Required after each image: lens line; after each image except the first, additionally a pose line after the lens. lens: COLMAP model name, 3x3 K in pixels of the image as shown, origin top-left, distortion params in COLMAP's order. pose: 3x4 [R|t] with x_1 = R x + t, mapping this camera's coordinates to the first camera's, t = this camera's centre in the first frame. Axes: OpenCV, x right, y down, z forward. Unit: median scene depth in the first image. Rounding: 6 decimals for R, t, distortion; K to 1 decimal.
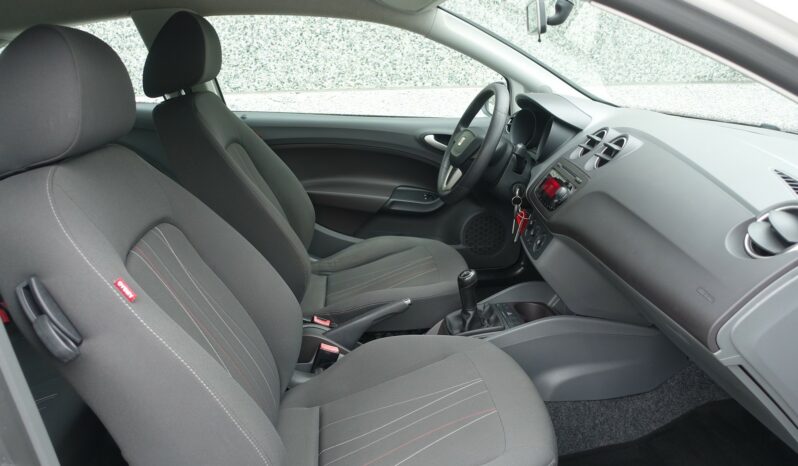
lens RADIAL K [[553.8, 0, 399.0], [0, 553.8, 233.0], [0, 0, 1]] dist [-0.003972, -0.000775]
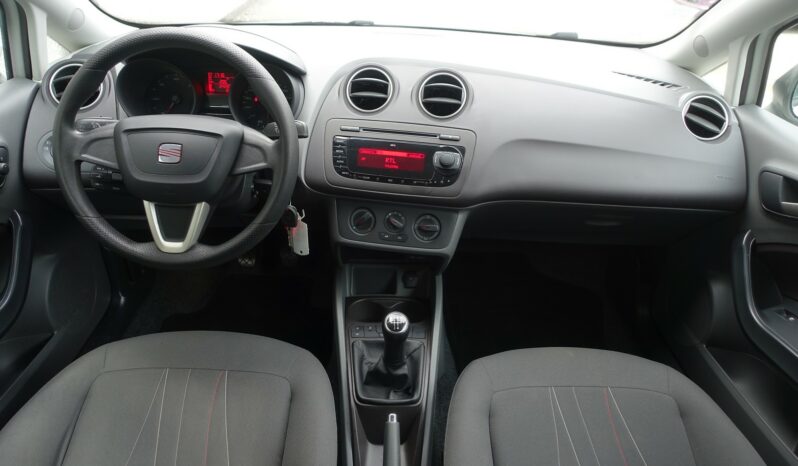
lens RADIAL K [[553.8, 0, 399.0], [0, 553.8, 233.0], [0, 0, 1]] dist [-0.003972, -0.000775]
pose [[0.093891, -0.508552, 0.855897, -0.320492], [0.266163, 0.841224, 0.470637, -0.267644], [-0.959345, 0.183619, 0.214341, 0.645987]]
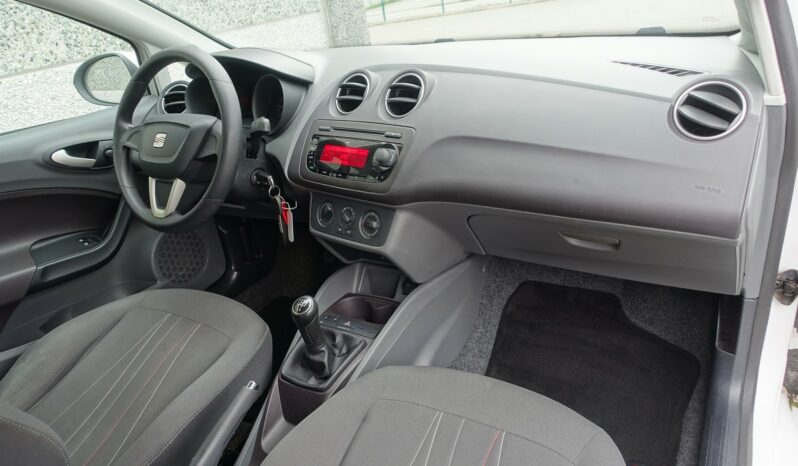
lens RADIAL K [[553.8, 0, 399.0], [0, 553.8, 233.0], [0, 0, 1]] dist [-0.003972, -0.000775]
pose [[0.606646, -0.399543, 0.687274, -0.202965], [0.358078, 0.909192, 0.212483, -0.093712], [-0.709761, 0.117196, 0.694626, 0.310447]]
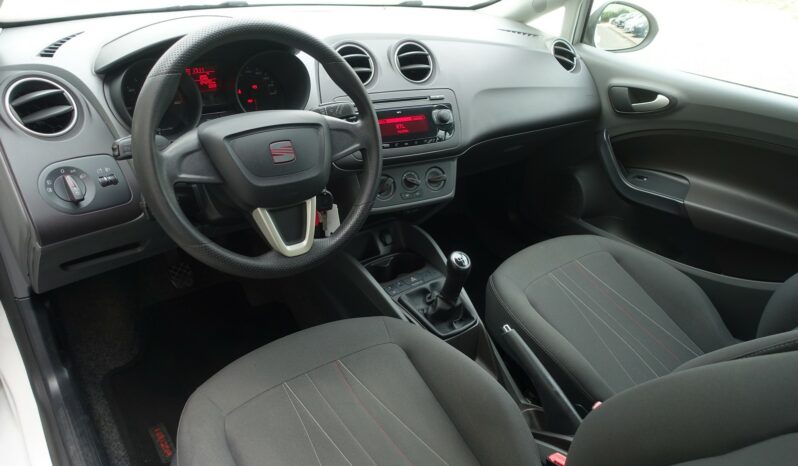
lens RADIAL K [[553.8, 0, 399.0], [0, 553.8, 233.0], [0, 0, 1]] dist [-0.003972, -0.000775]
pose [[-0.521182, -0.479535, 0.705985, -0.295018], [0.174241, 0.750007, 0.638067, -0.375486], [-0.835470, 0.455561, -0.307335, 1.016239]]
